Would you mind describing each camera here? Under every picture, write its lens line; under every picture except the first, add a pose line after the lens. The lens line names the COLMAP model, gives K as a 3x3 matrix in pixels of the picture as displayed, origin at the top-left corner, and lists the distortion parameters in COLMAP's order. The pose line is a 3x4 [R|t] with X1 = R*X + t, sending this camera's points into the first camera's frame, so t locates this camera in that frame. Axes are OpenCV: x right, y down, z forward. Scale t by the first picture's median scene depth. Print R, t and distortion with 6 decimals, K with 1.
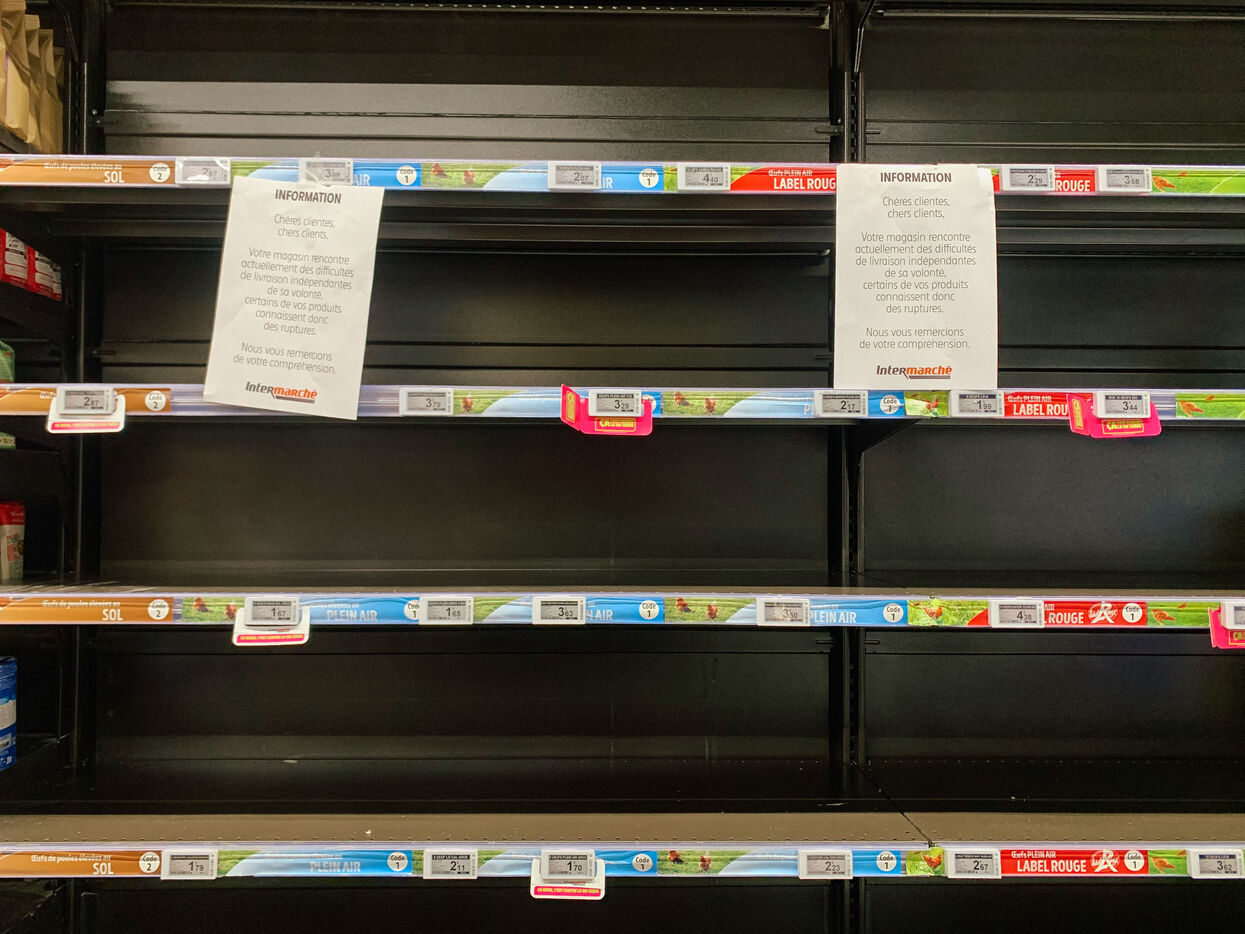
lens RADIAL K [[931.4, 0, 593.1], [0, 931.4, 426.6], [0, 0, 1]] dist [0.028699, -0.031879]
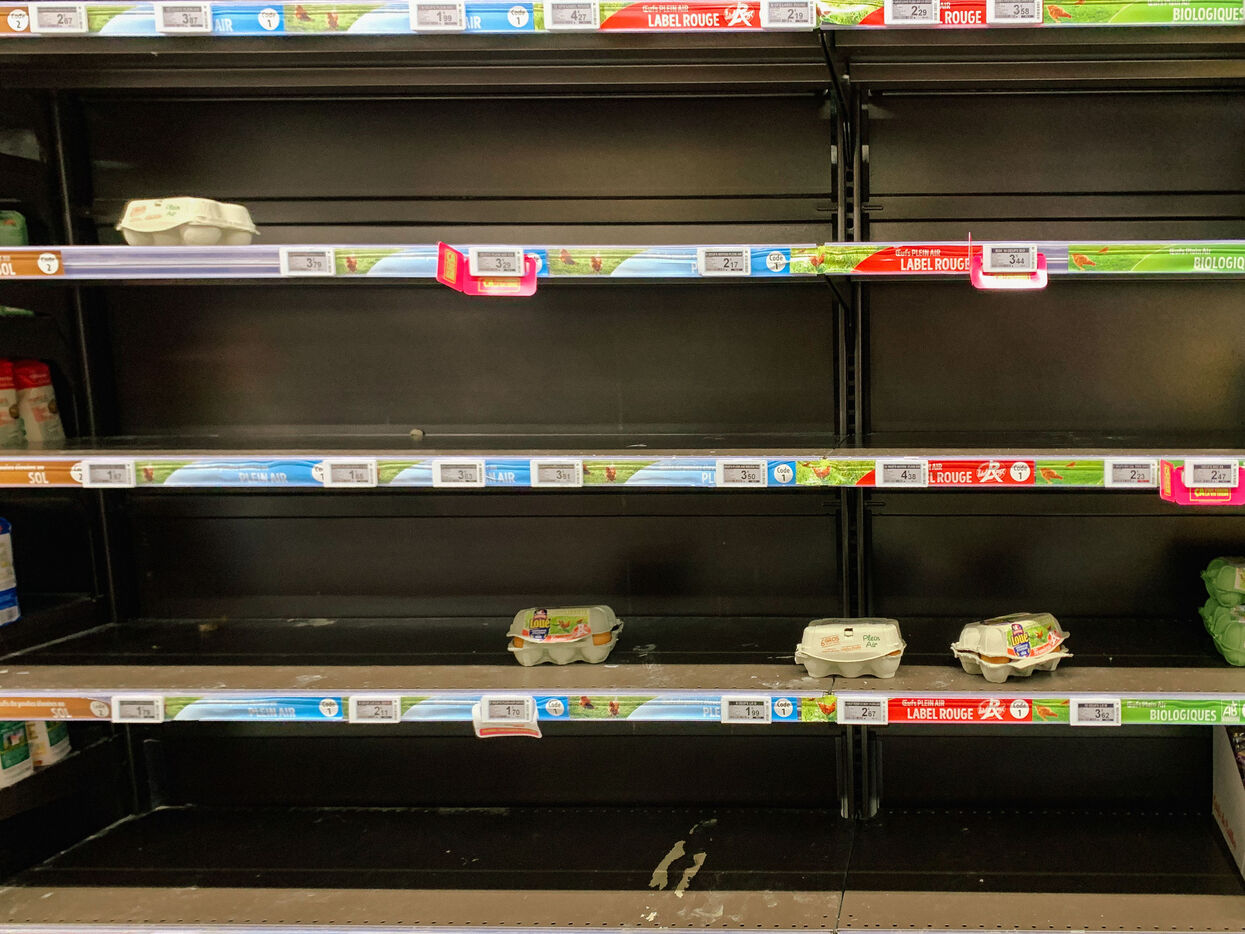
lens RADIAL K [[931.4, 0, 720.6], [0, 931.4, 436.6], [0, 0, 1]] dist [0.028699, -0.031879]
pose [[0.999532, -0.004868, -0.030206, 0.283058], [0.009412, 0.988309, 0.152175, 0.008369], [0.029113, -0.152388, 0.987892, 0.019612]]
